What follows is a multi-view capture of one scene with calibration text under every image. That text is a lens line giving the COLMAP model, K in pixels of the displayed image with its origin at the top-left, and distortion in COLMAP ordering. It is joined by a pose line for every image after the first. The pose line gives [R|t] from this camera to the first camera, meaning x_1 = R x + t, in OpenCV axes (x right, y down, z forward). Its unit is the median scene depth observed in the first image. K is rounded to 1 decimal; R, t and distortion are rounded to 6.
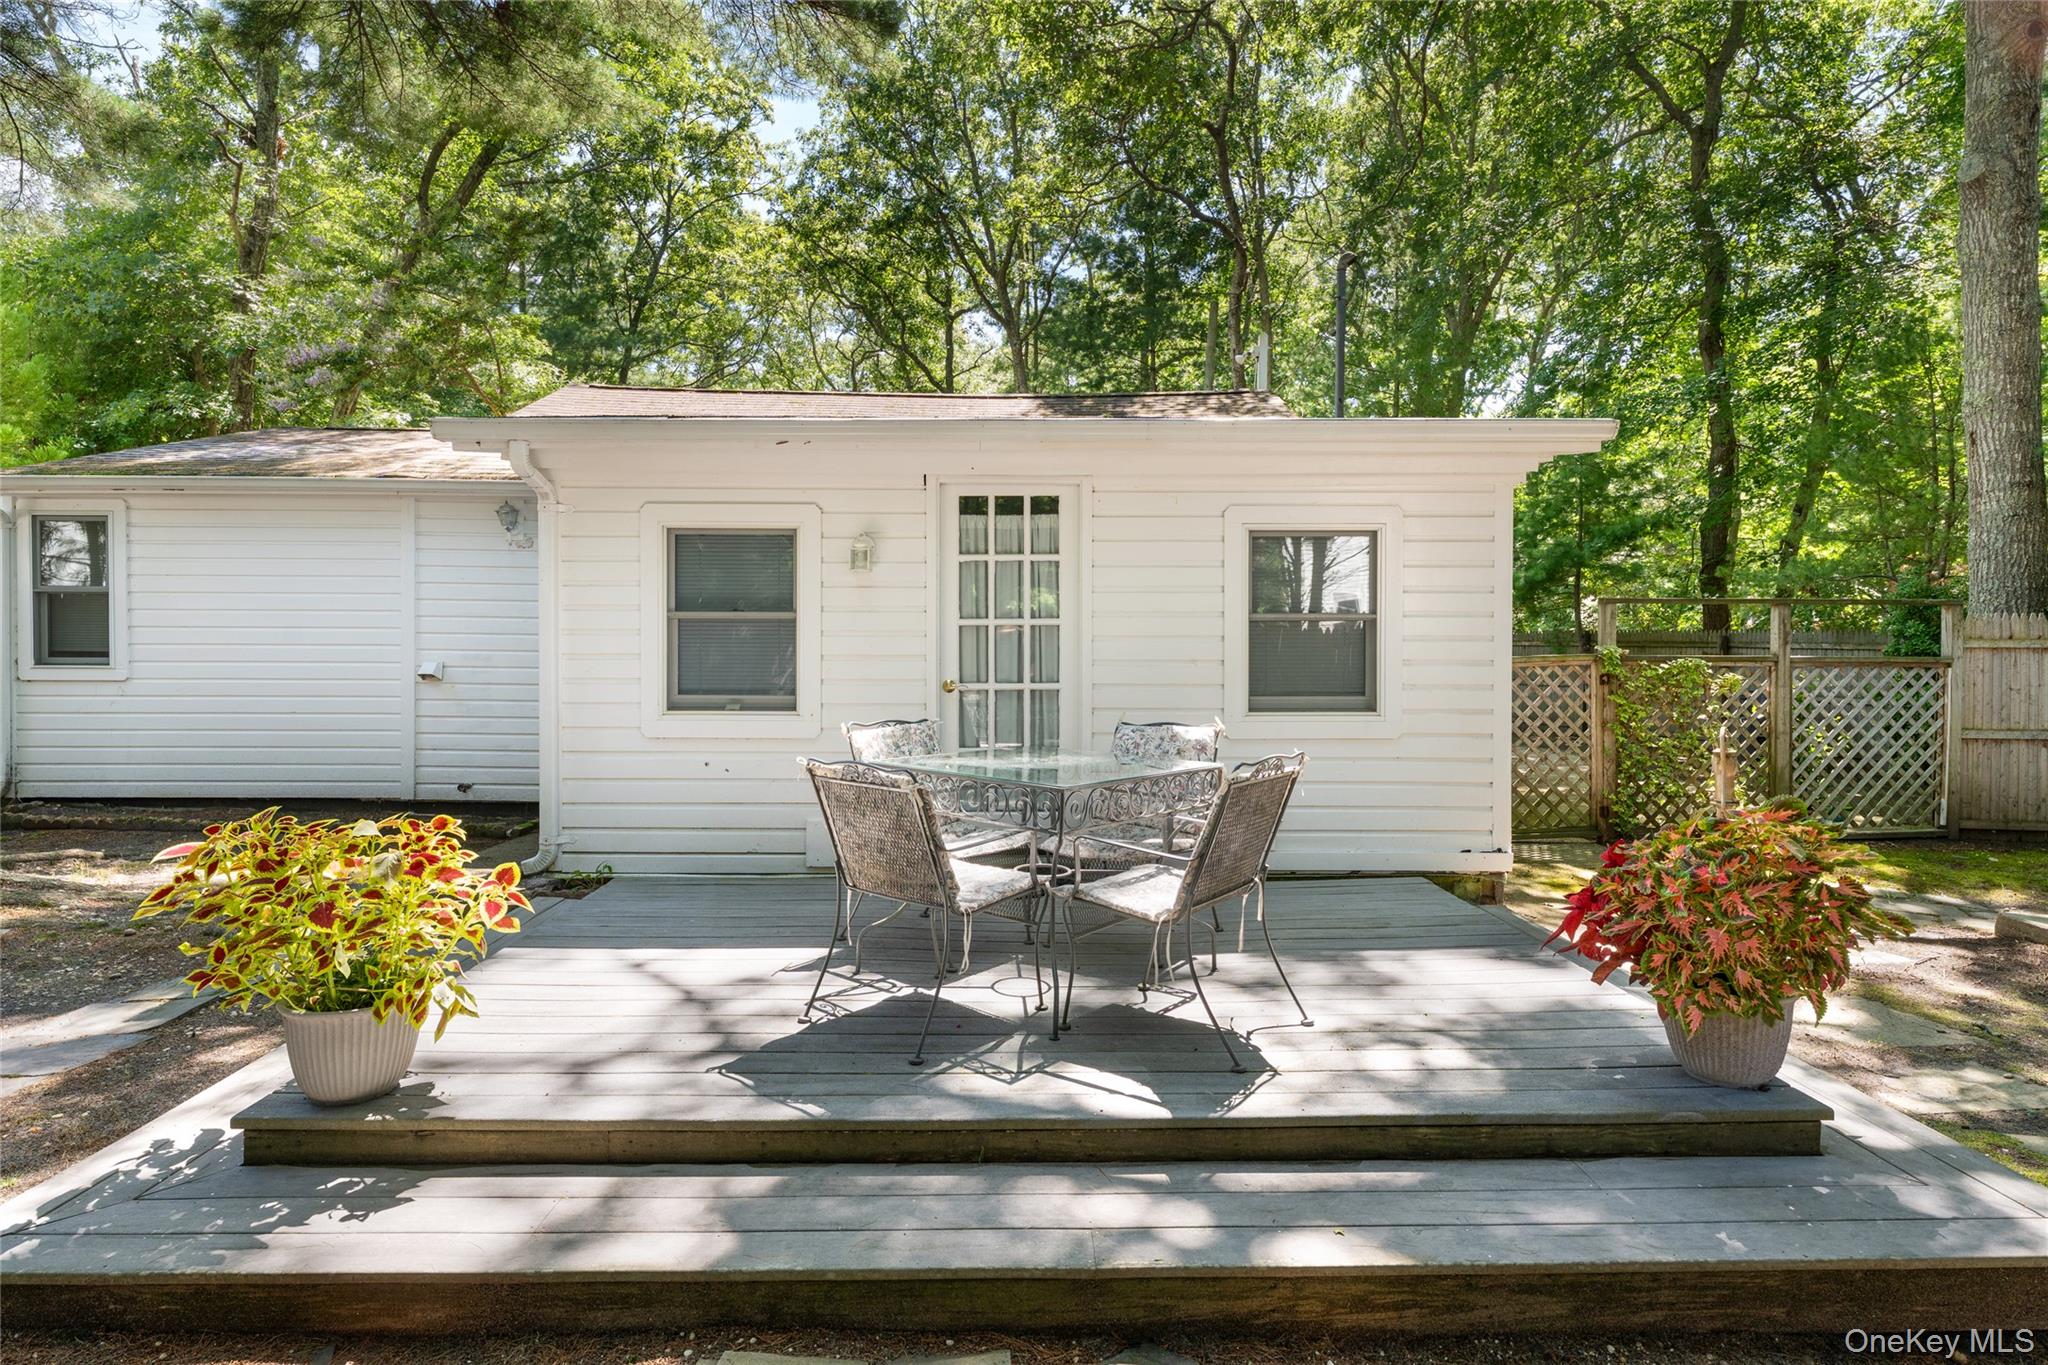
lens RADIAL K [[1025.5, 0, 1023.4], [0, 1025.5, 657.3], [0, 0, 1]] dist [-0.003807, -0.000021]
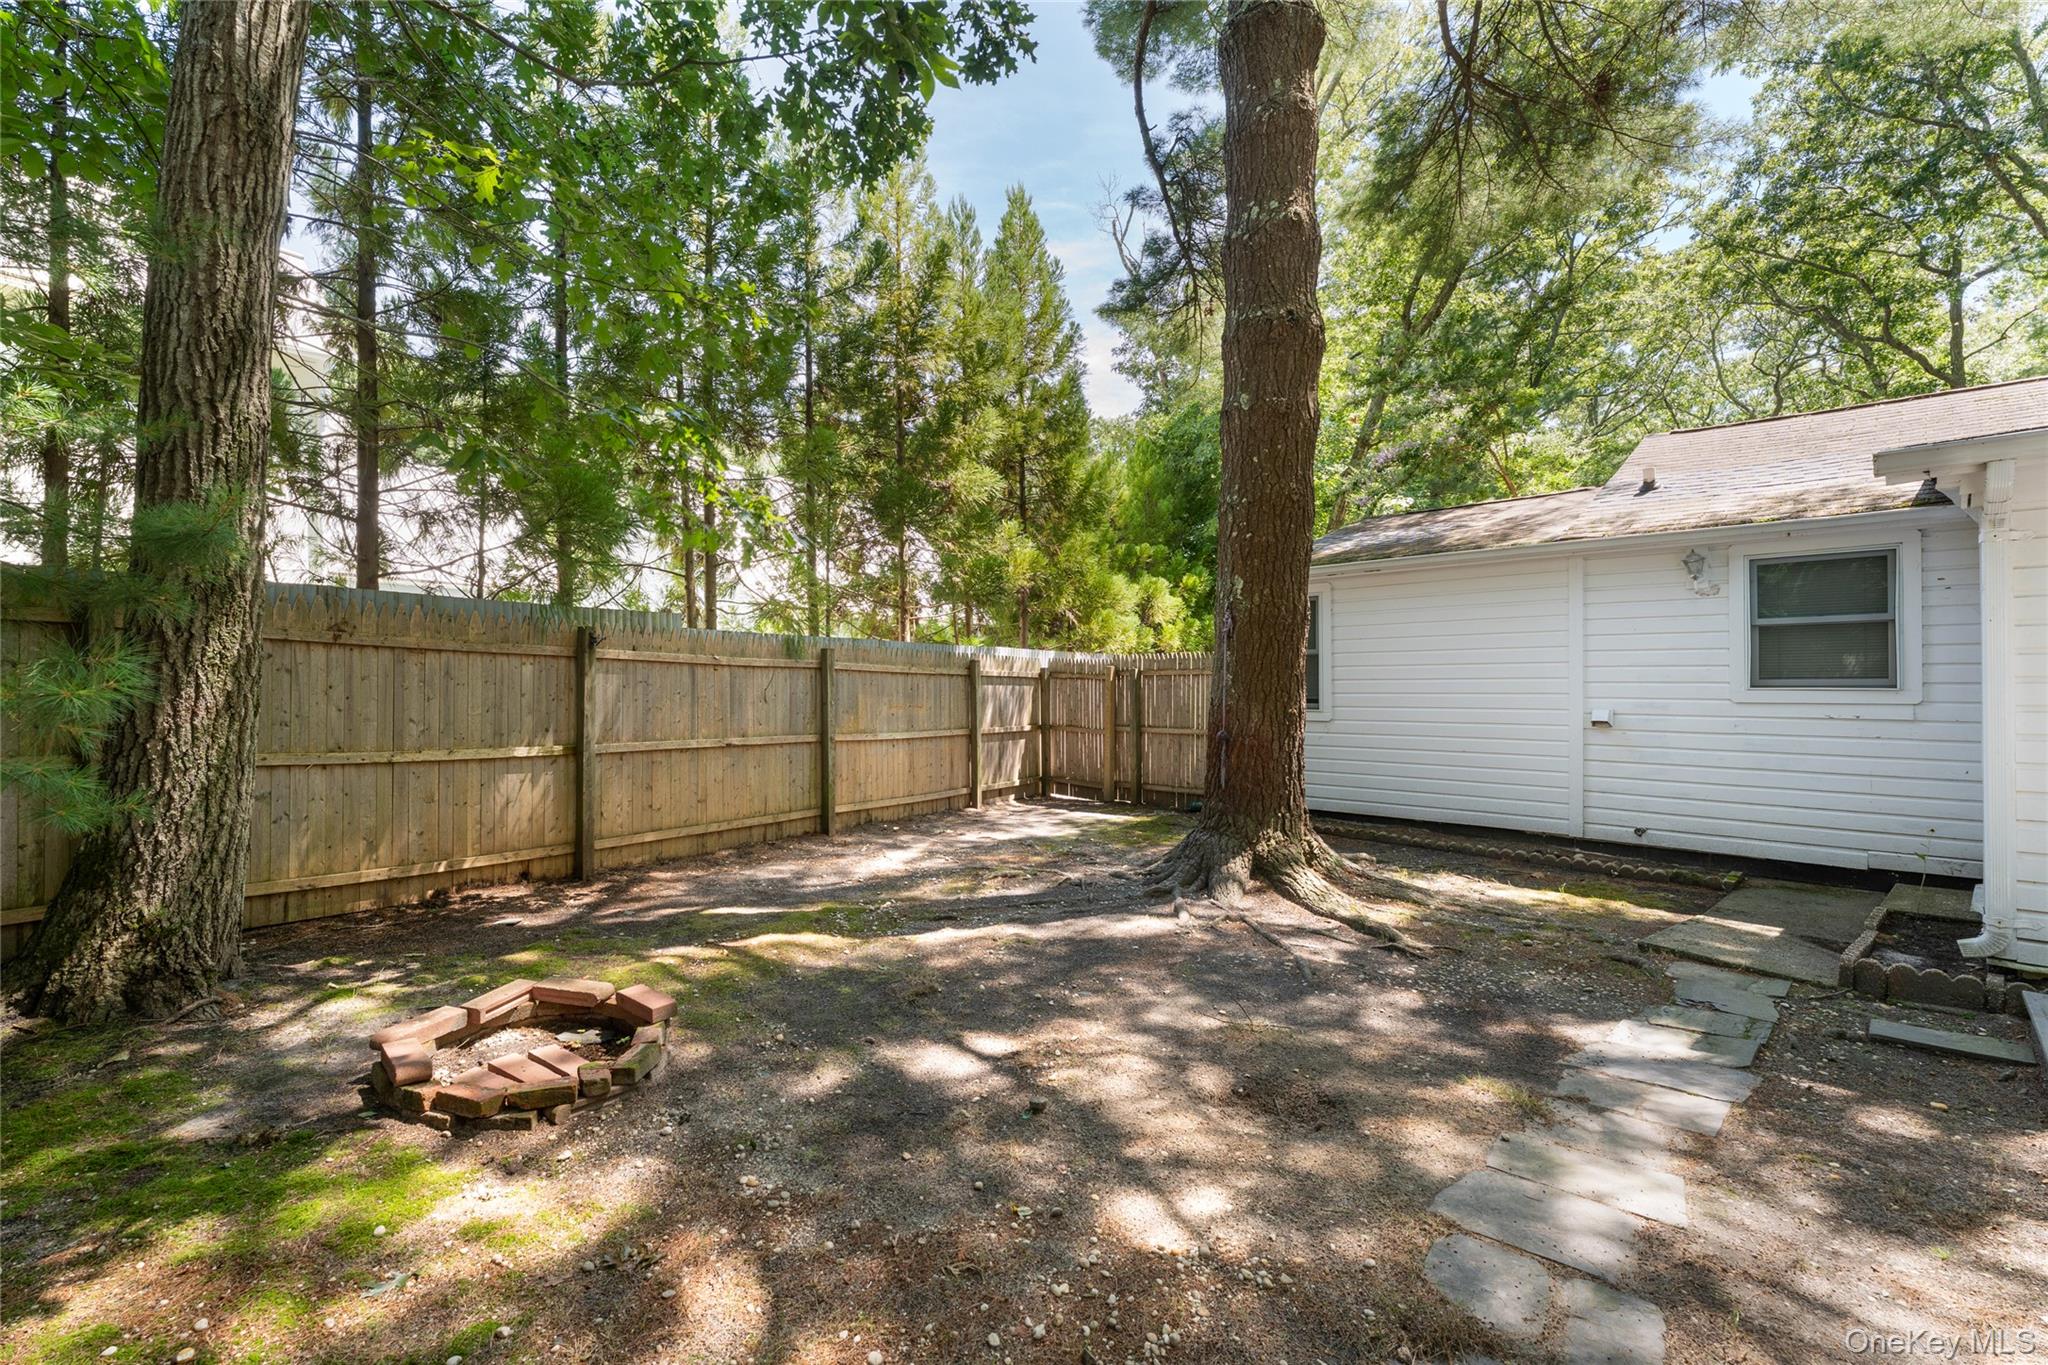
lens RADIAL K [[896.6, 0, 1024.0], [0, 896.6, 682.5], [0, 0, 1]] dist [0.000220, -0.000206]
pose [[0.685265, -0.007109, -0.728259, -0.468212], [-0.009129, 0.999790, -0.018350, -0.001306], [0.728236, 0.019222, 0.685057, -0.109480]]
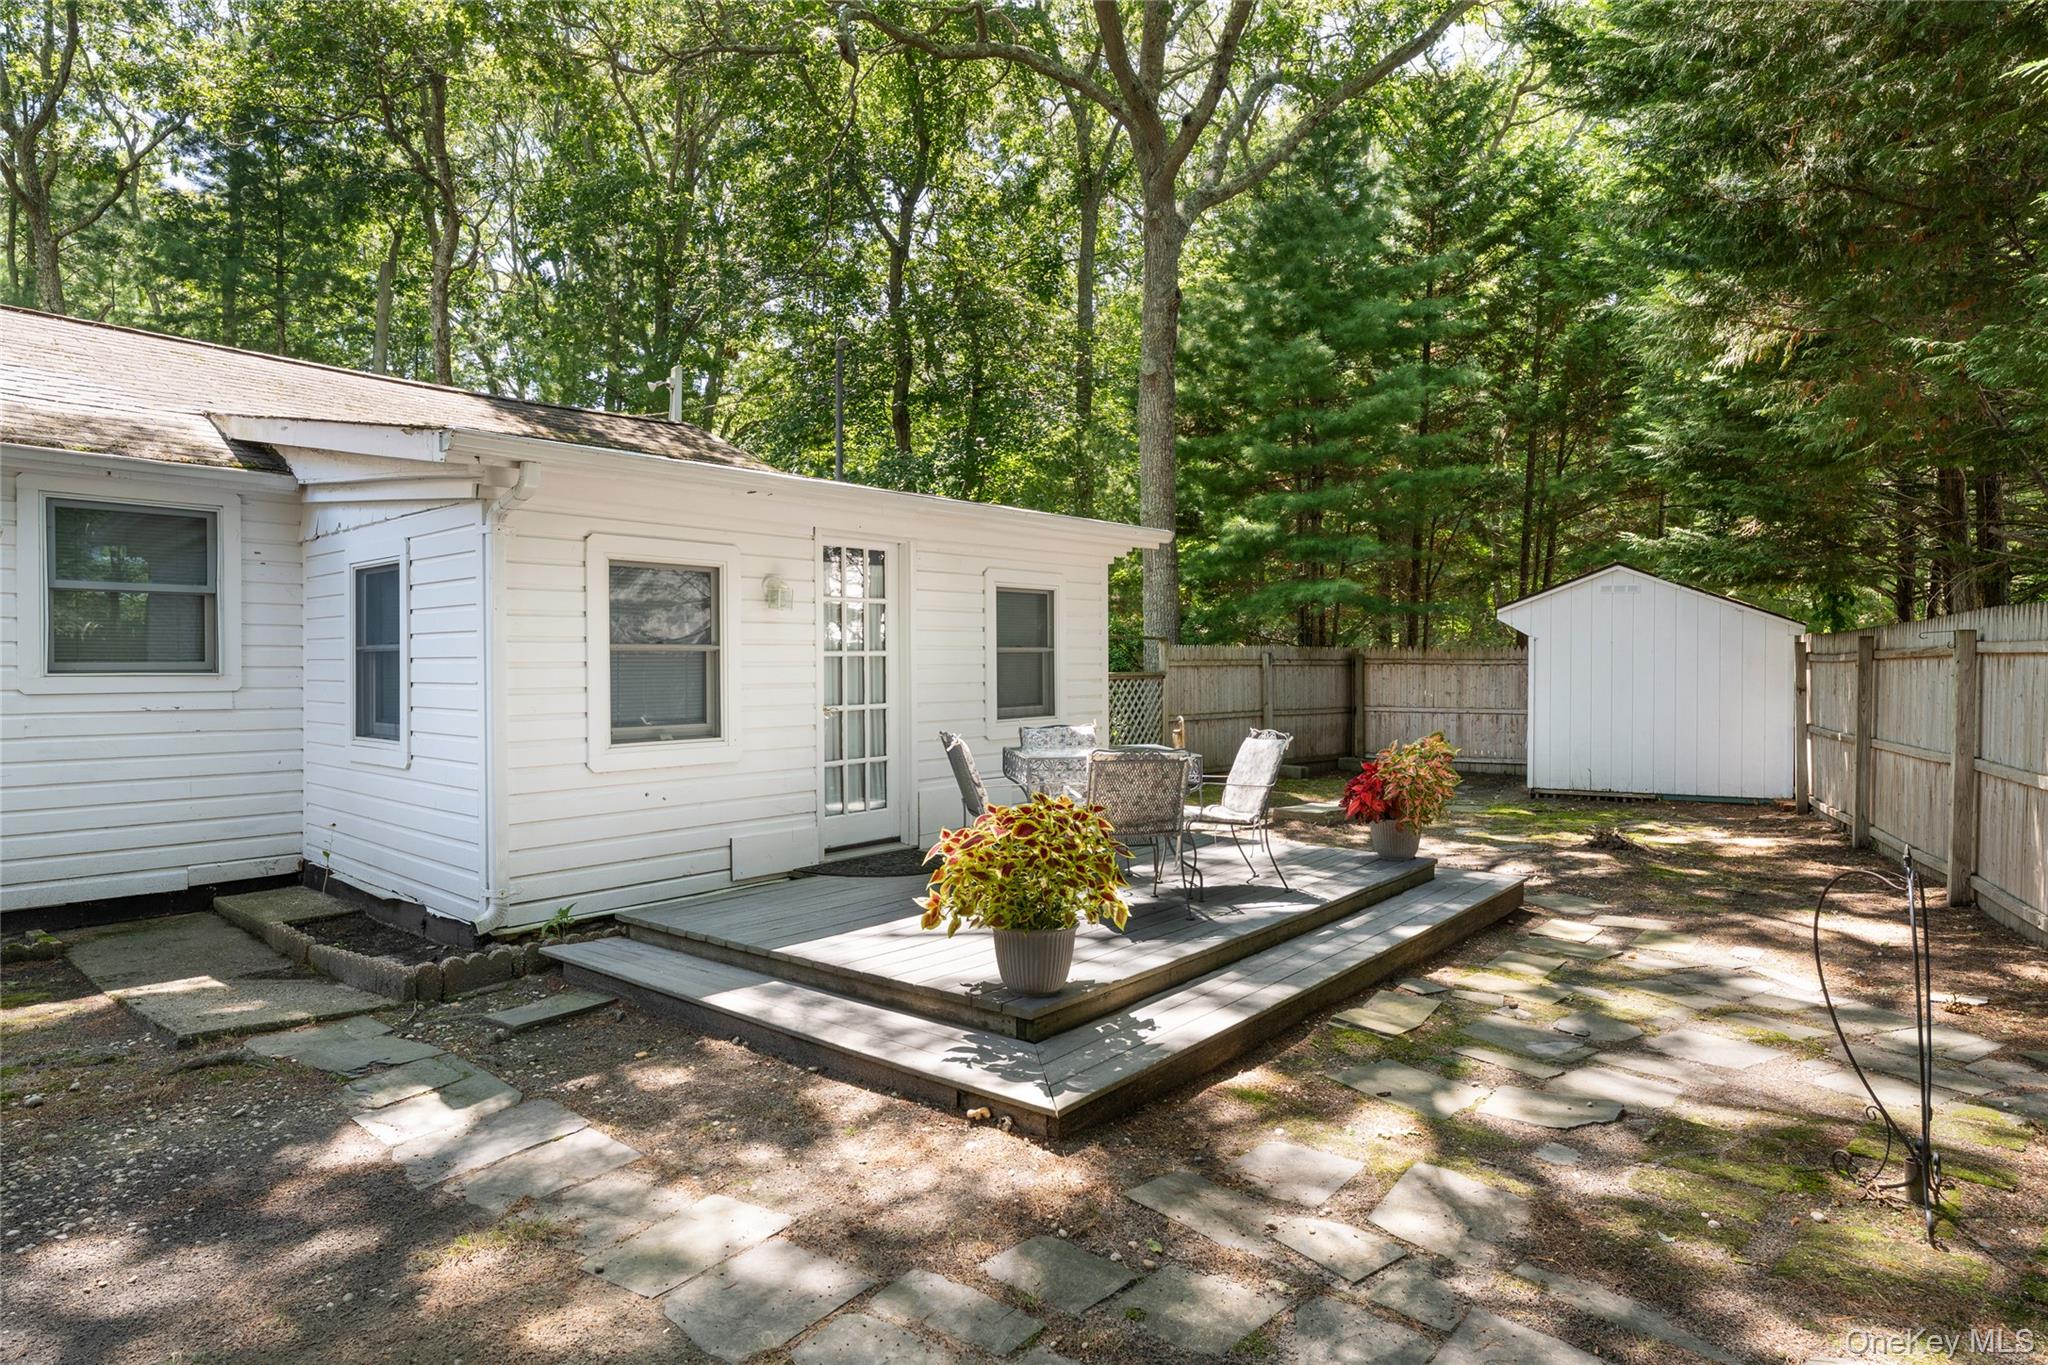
lens RADIAL K [[1159.7, 0, 1024.8], [0, 1159.7, 659.5], [0, 0, 1]] dist [-0.032040, -0.000513]
pose [[0.644067, -0.000685, 0.764969, -0.923223], [0.020335, 0.999662, -0.016225, -0.001467], [-0.764699, 0.026006, 0.643863, -0.009719]]
